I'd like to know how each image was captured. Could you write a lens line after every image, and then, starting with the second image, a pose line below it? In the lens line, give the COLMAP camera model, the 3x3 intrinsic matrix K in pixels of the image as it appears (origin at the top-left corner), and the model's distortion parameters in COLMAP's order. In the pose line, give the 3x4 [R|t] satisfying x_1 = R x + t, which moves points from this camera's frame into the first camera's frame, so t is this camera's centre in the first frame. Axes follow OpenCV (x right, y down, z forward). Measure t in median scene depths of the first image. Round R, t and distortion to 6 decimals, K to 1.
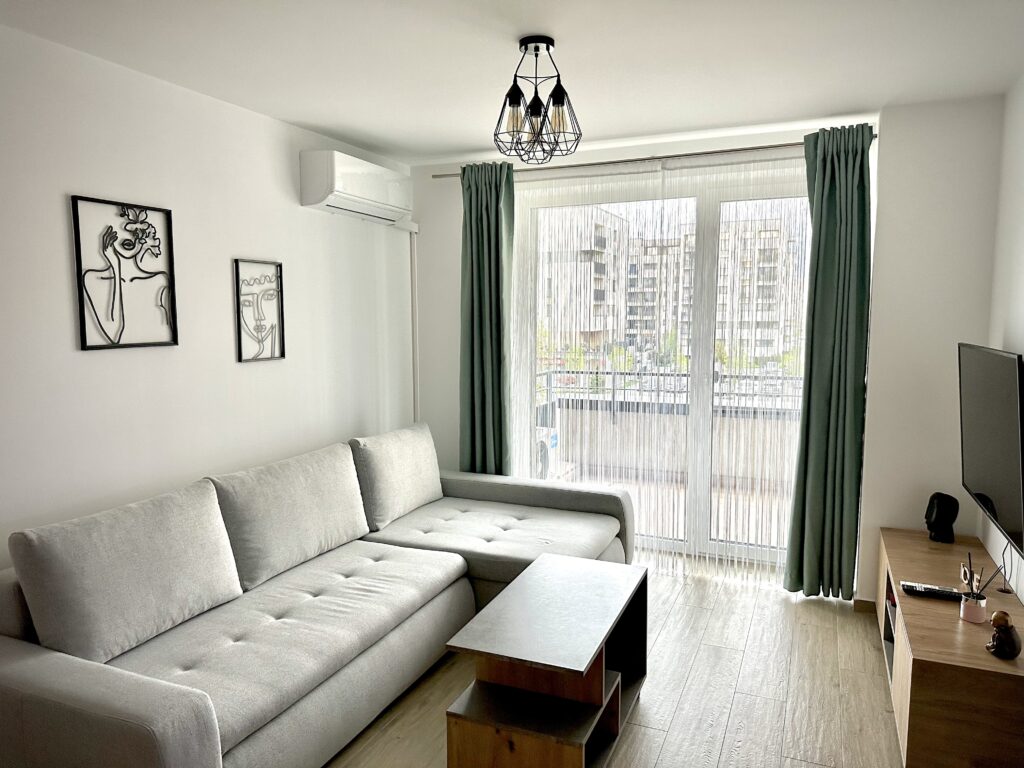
lens RADIAL K [[722.3, 0, 509.4], [0, 722.3, 389.6], [0, 0, 1]] dist [0.067638, -0.091809]
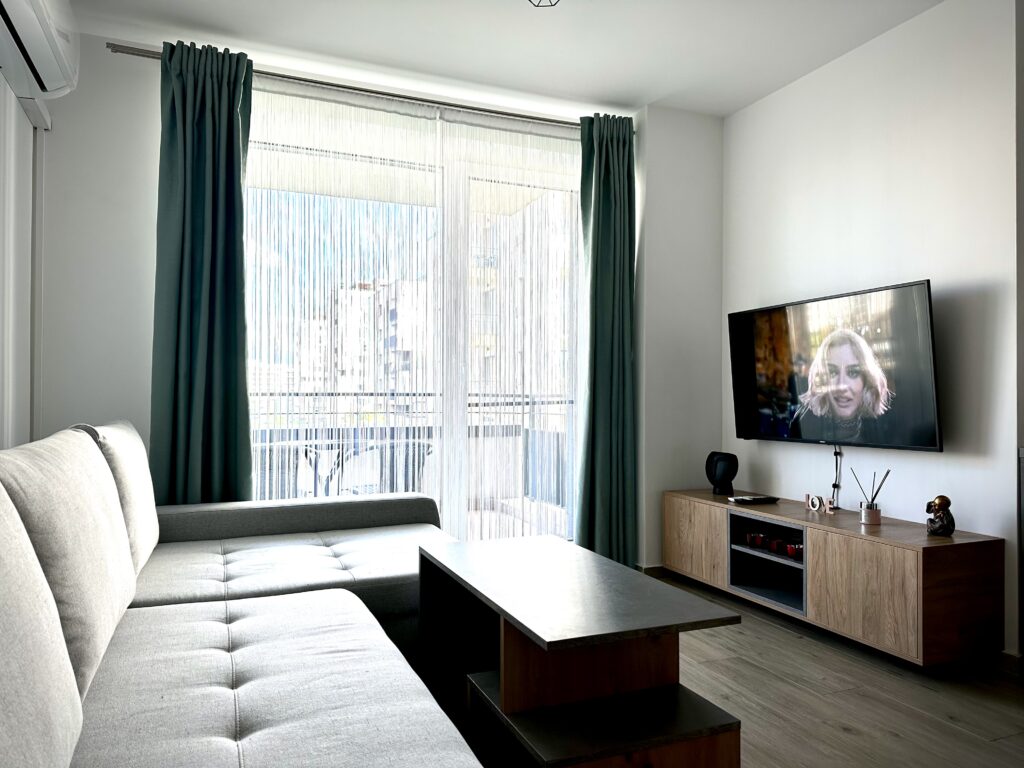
lens RADIAL K [[722.3, 0, 521.4], [0, 722.3, 379.7], [0, 0, 1]] dist [0.067638, -0.091809]
pose [[0.683967, 0.009709, 0.729449, -0.492642], [0.072087, 0.994118, -0.080825, 0.120174], [-0.725943, 0.107866, 0.679244, 0.495456]]
